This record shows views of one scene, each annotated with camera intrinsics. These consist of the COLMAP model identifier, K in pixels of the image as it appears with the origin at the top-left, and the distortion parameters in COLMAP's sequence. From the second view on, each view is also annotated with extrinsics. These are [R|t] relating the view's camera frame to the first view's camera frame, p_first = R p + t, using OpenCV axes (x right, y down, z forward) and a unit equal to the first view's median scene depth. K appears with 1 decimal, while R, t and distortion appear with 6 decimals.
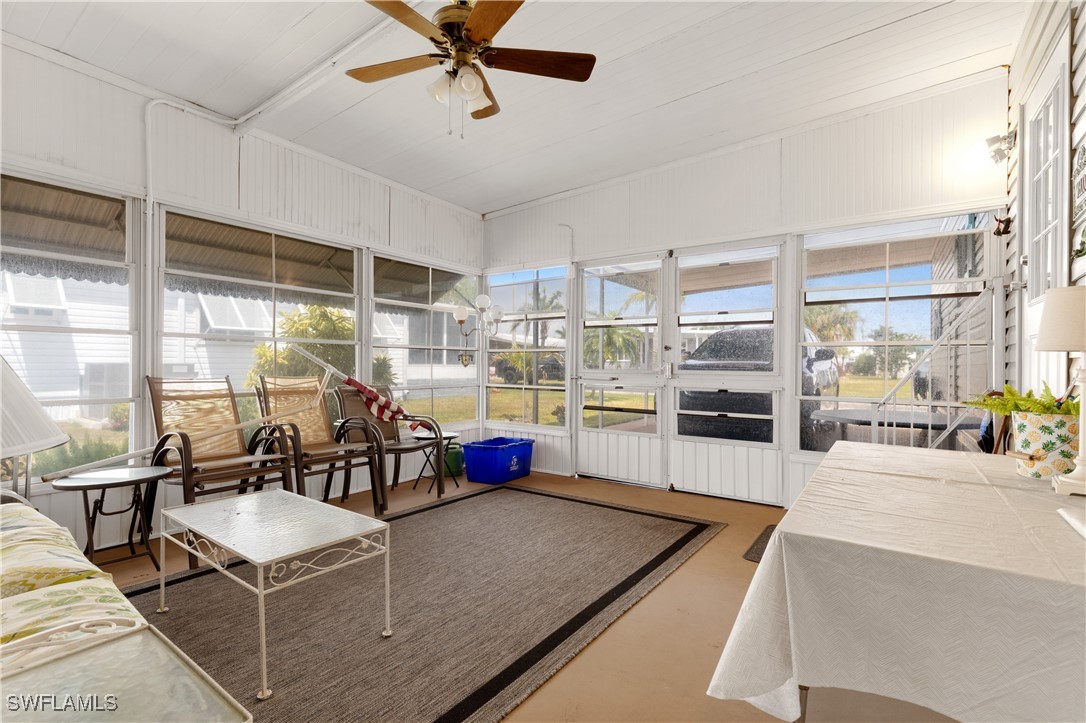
lens RADIAL K [[493.2, 0, 543.8], [0, 493.2, 366.0], [0, 0, 1]] dist [0.008679, 0.000398]
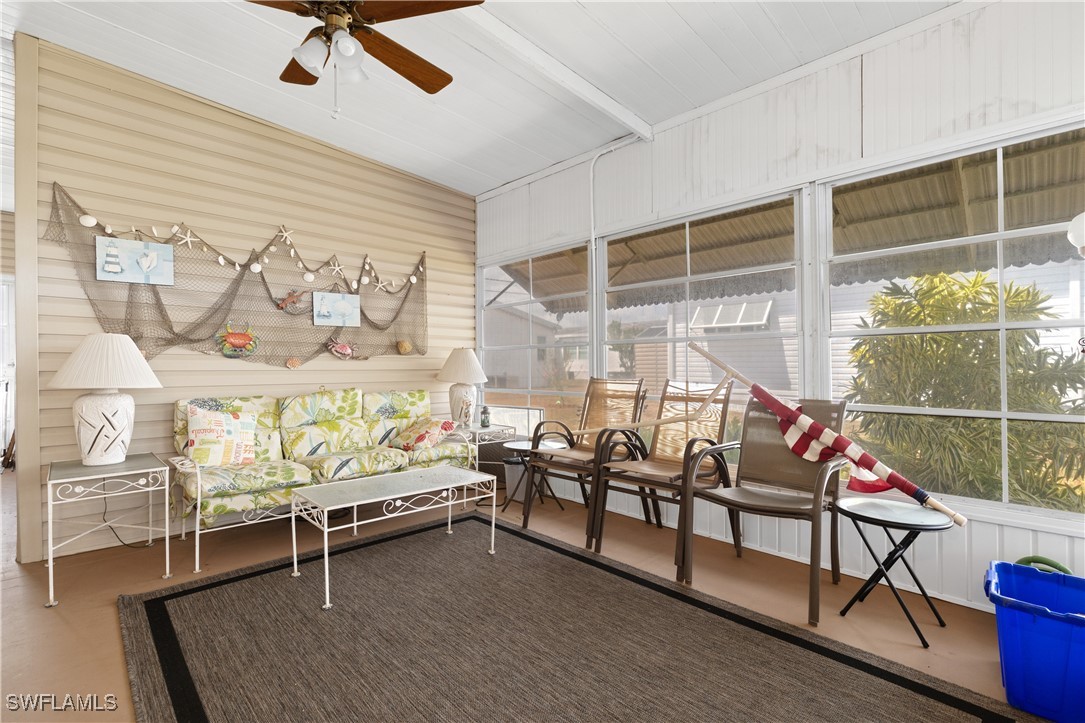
lens RADIAL K [[492.7, 0, 545.8], [0, 492.7, 362.6], [0, 0, 1]] dist [0.008679, 0.000398]
pose [[-0.173983, -0.017766, -0.984588, 0.376353], [-0.000511, 0.999839, -0.017951, 0.005323], [0.984749, -0.002620, -0.173964, 0.894535]]
